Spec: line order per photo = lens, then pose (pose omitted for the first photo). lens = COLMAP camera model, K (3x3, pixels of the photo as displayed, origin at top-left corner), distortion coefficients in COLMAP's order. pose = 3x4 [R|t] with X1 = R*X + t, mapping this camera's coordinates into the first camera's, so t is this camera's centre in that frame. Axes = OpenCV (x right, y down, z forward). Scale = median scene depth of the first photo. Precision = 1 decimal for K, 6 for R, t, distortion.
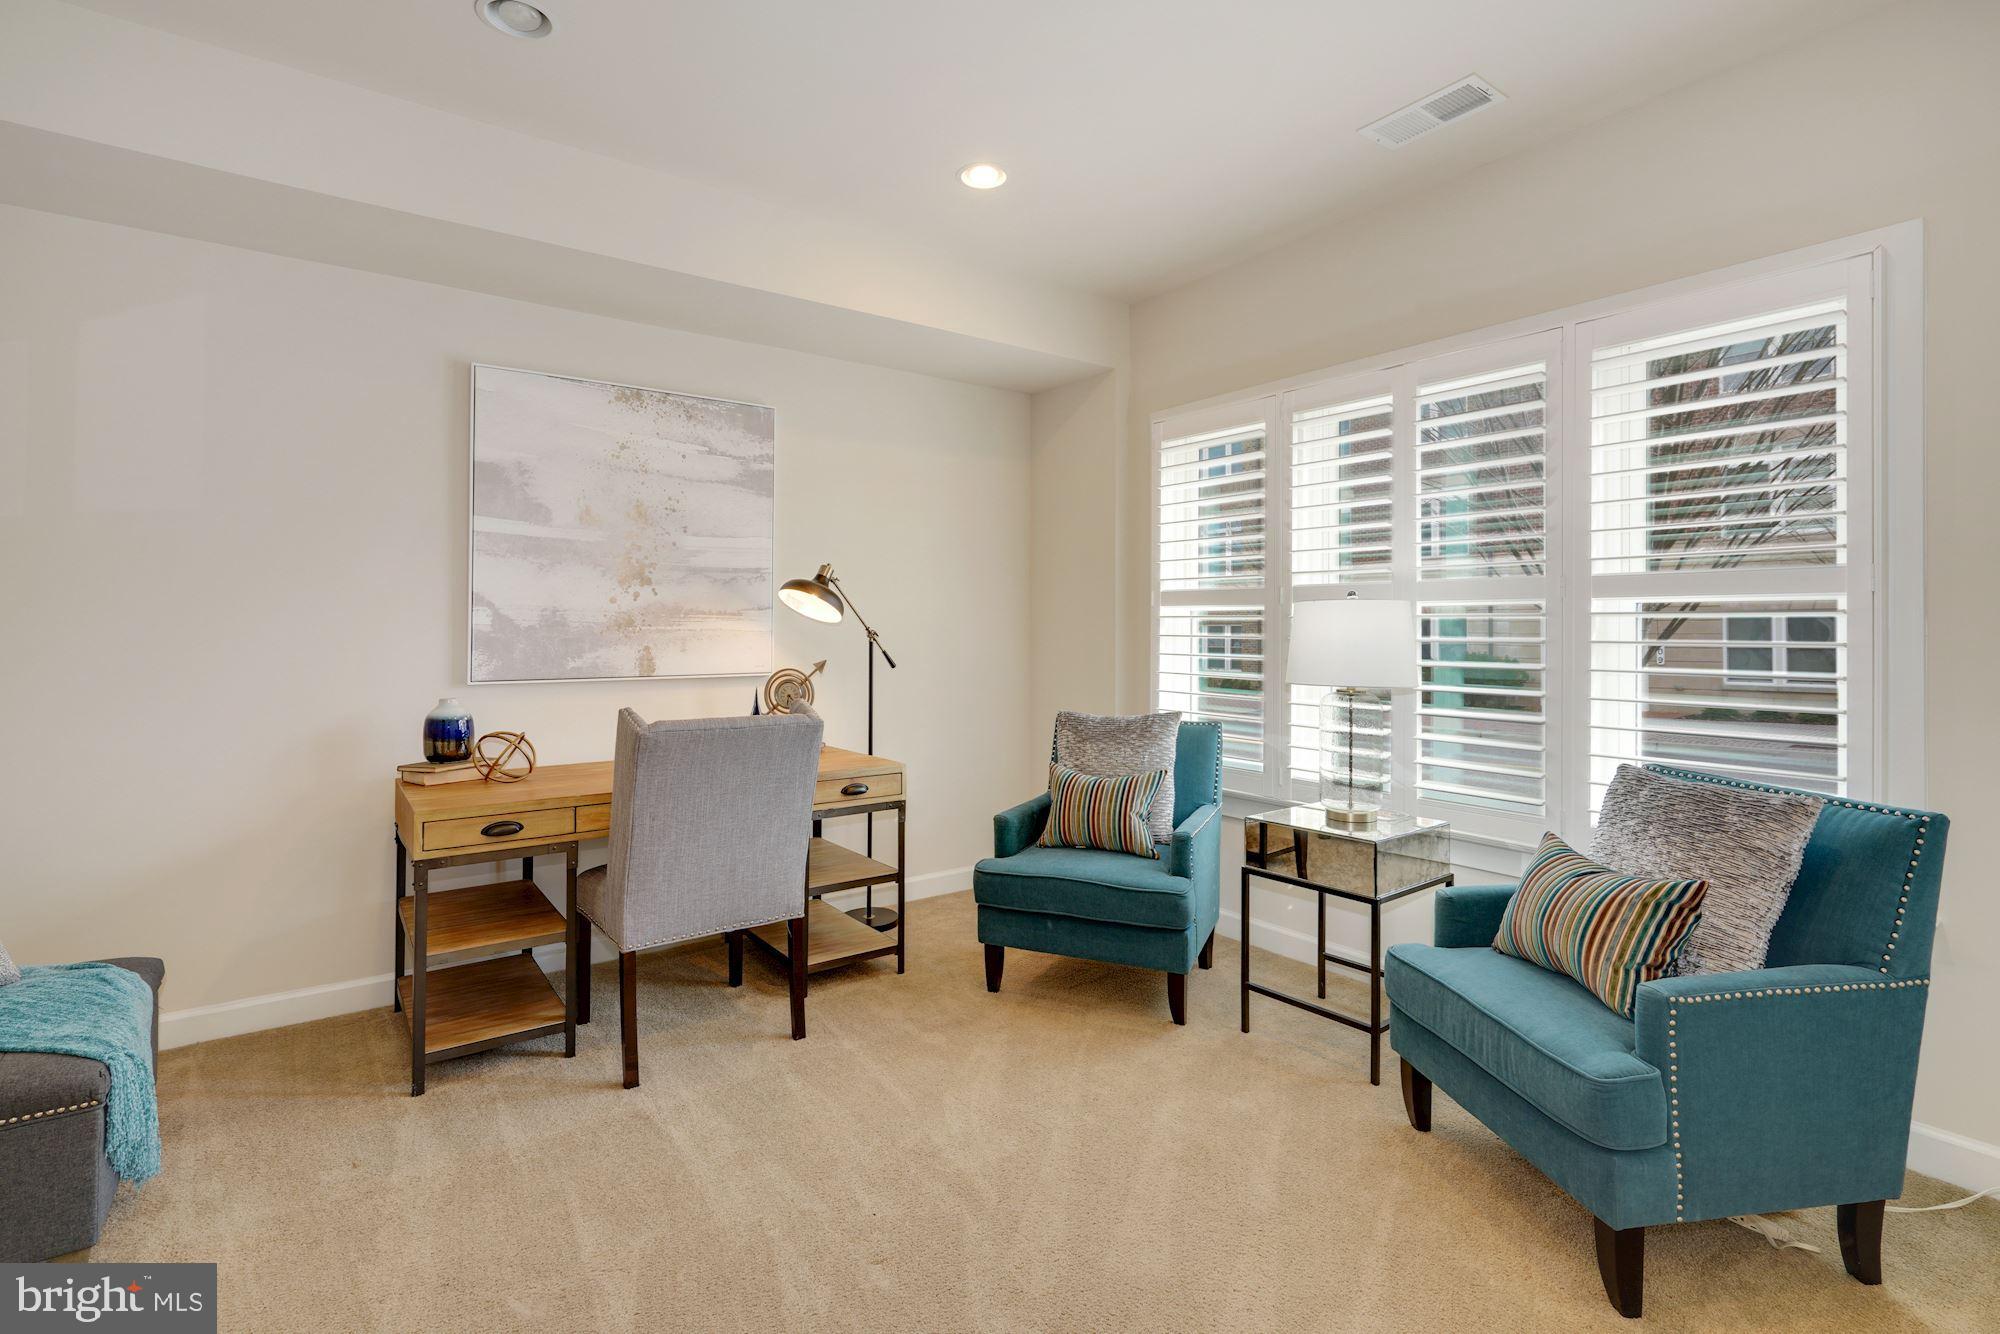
lens RADIAL K [[931.6, 0, 992.4], [0, 931.6, 614.0], [0, 0, 1]] dist [-0.000638, 0.000345]
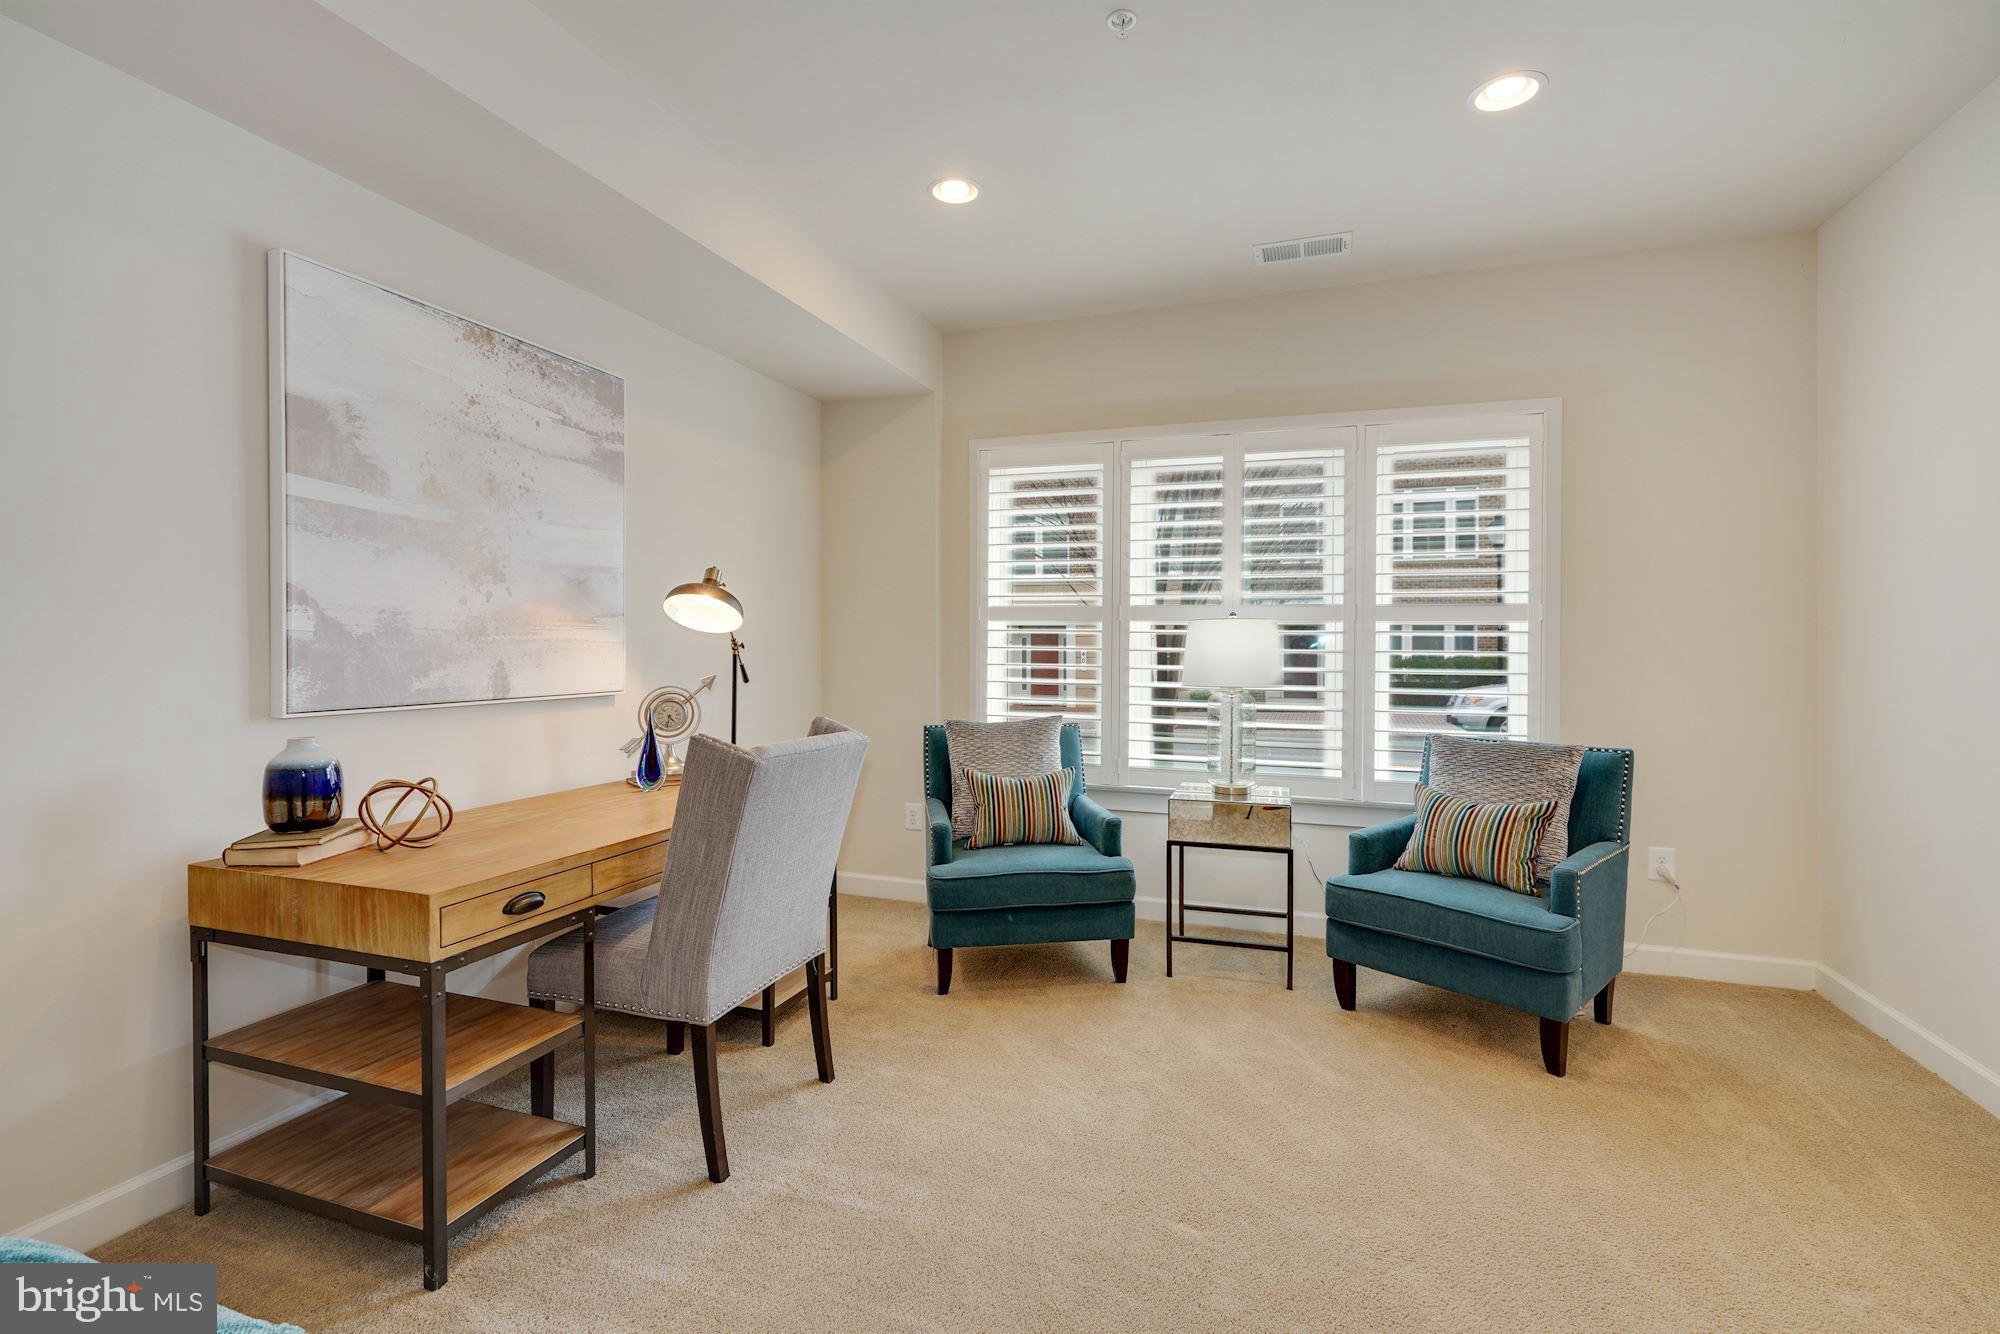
lens RADIAL K [[907.1, 0, 1001.8], [0, 907.1, 647.4], [0, 0, 1]] dist [-0.000793, 0.000111]
pose [[0.825202, 0.000596, 0.564837, -0.496494], [-0.013023, 0.999754, 0.017972, 0.004523], [-0.564687, -0.022187, 0.825007, 0.143655]]
